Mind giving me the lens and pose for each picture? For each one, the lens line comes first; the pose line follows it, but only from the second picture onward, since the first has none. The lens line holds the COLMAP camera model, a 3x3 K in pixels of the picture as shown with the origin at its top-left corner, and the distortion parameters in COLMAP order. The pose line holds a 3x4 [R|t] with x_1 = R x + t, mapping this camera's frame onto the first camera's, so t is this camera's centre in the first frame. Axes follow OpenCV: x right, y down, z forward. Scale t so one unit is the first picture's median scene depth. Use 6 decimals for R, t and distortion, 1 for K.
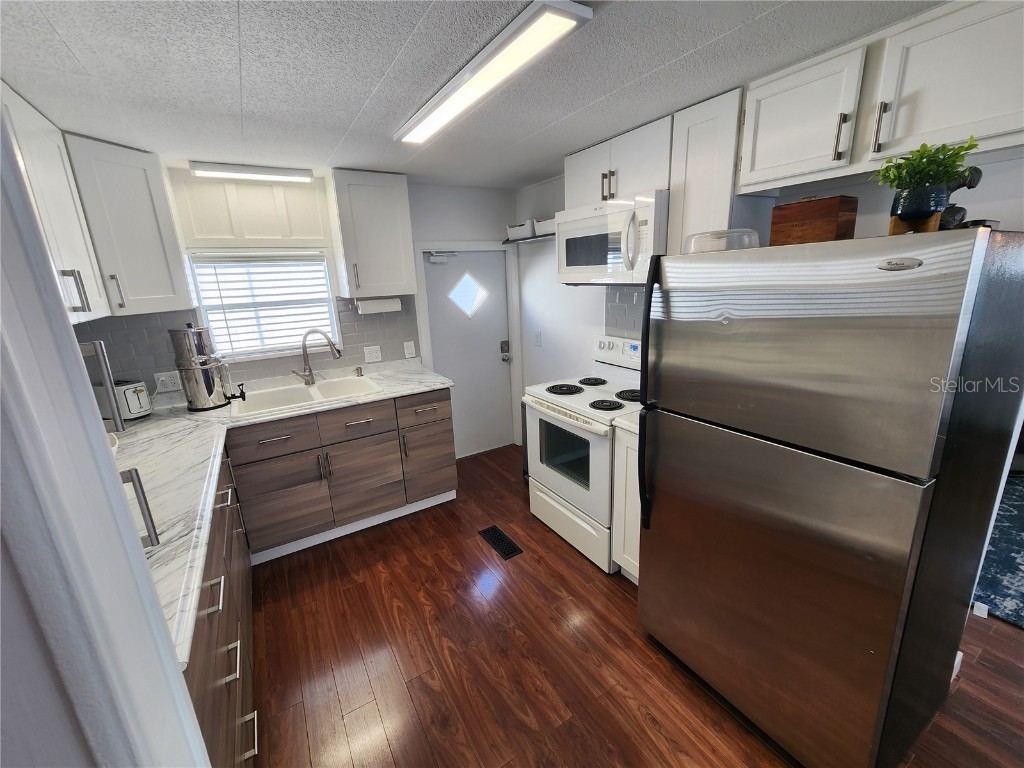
lens RADIAL K [[421.3, 0, 514.7], [0, 421.3, 381.6], [0, 0, 1]] dist [0.000192, 0.000211]
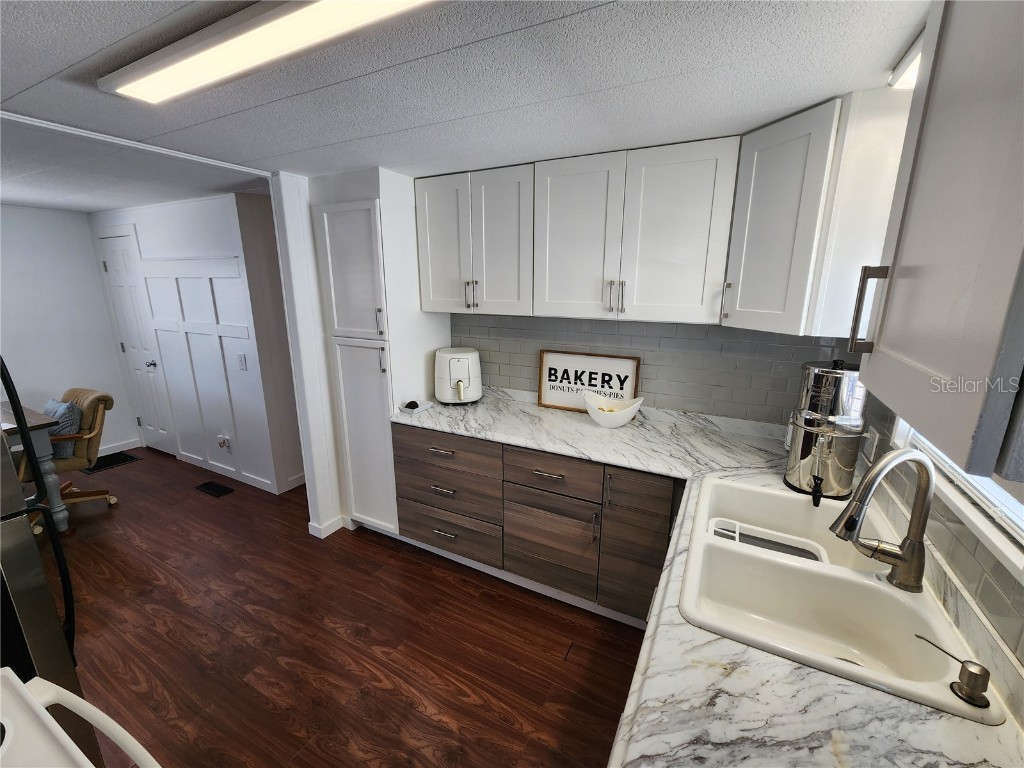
lens RADIAL K [[421.3, 0, 514.7], [0, 421.3, 381.6], [0, 0, 1]] dist [0.000192, 0.000211]
pose [[-0.855929, 0.159104, -0.492008, -0.039807], [-0.096045, 0.886014, 0.453603, -0.333670], [0.508096, 0.435506, -0.743084, 1.178796]]
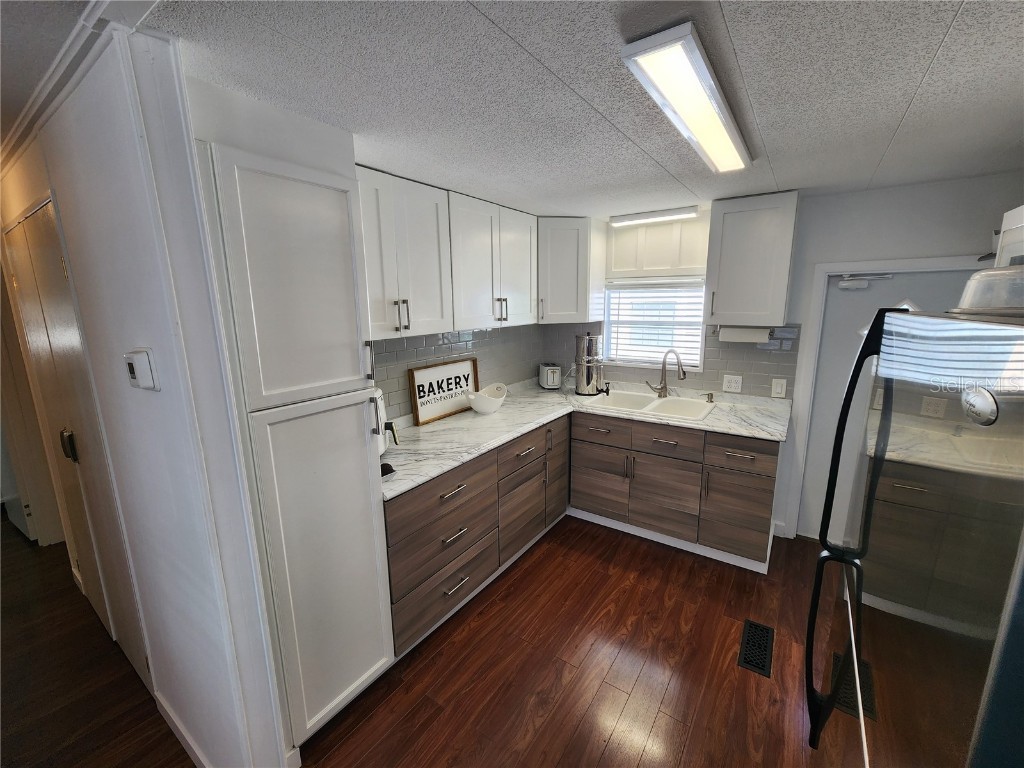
lens RADIAL K [[421.3, 0, 514.7], [0, 421.3, 381.6], [0, 0, 1]] dist [0.000192, 0.000211]
pose [[0.400394, 0.211772, -0.891537, 0.394884], [-0.231121, 0.964812, 0.125380, -0.094869], [0.886718, 0.155851, 0.435250, 0.188211]]
